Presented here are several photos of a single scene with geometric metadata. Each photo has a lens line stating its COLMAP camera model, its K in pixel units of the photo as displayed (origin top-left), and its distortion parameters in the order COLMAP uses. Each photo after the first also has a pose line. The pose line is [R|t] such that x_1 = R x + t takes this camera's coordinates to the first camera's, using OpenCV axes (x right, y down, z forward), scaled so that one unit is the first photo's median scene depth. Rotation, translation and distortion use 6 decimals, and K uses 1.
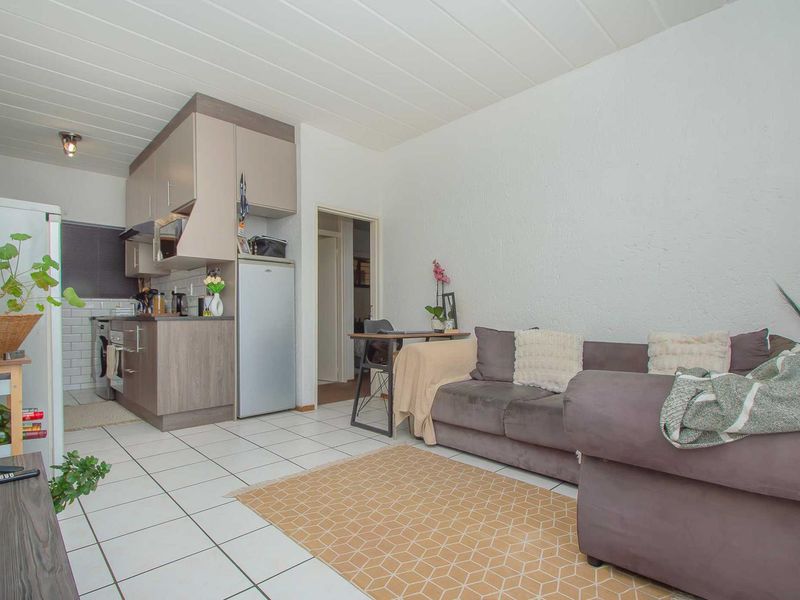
lens RADIAL K [[416.1, 0, 389.8], [0, 416.1, 311.5], [0, 0, 1]] dist [0.004645, 0.000189]
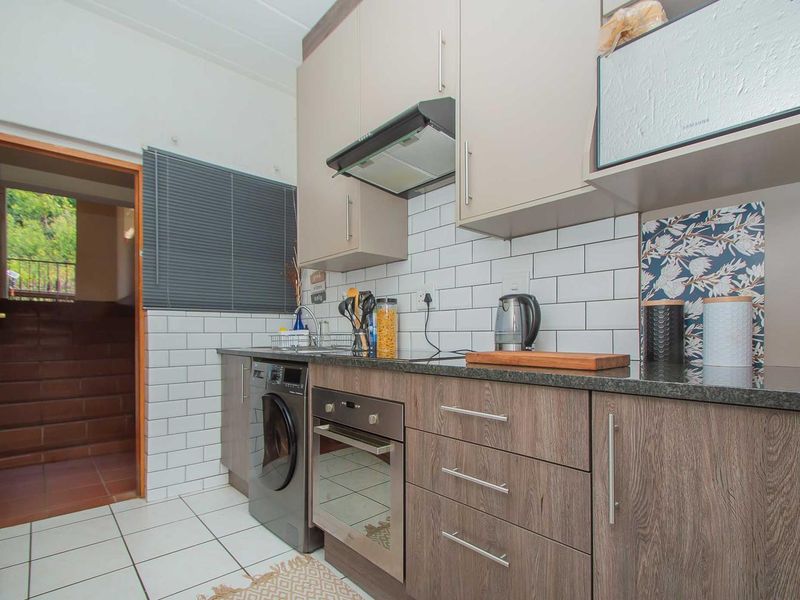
lens RADIAL K [[404.6, 0, 400.6], [0, 404.6, 337.5], [0, 0, 1]] dist [-0.000444, -0.000001]
pose [[0.999586, 0.007877, -0.027684, -0.489912], [-0.007583, 0.999914, 0.010696, -0.006619], [0.027766, -0.010481, 0.999560, 0.522314]]
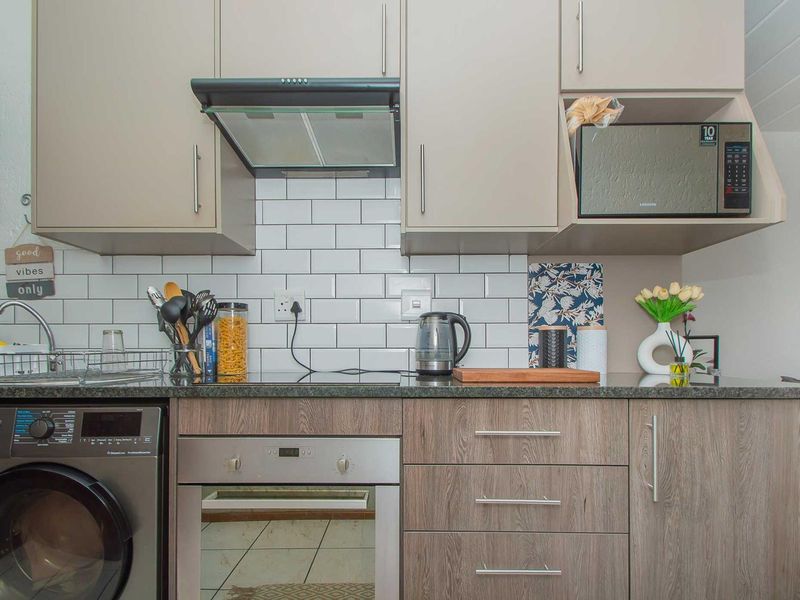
lens RADIAL K [[398.3, 0, 398.1], [0, 398.3, 350.4], [0, 0, 1]] dist [0.011659, -0.000701]
pose [[0.699019, 0.008946, 0.715047, -0.678085], [-0.008759, 0.999954, -0.003947, -0.005955], [-0.715050, -0.003505, 0.699065, 0.659025]]
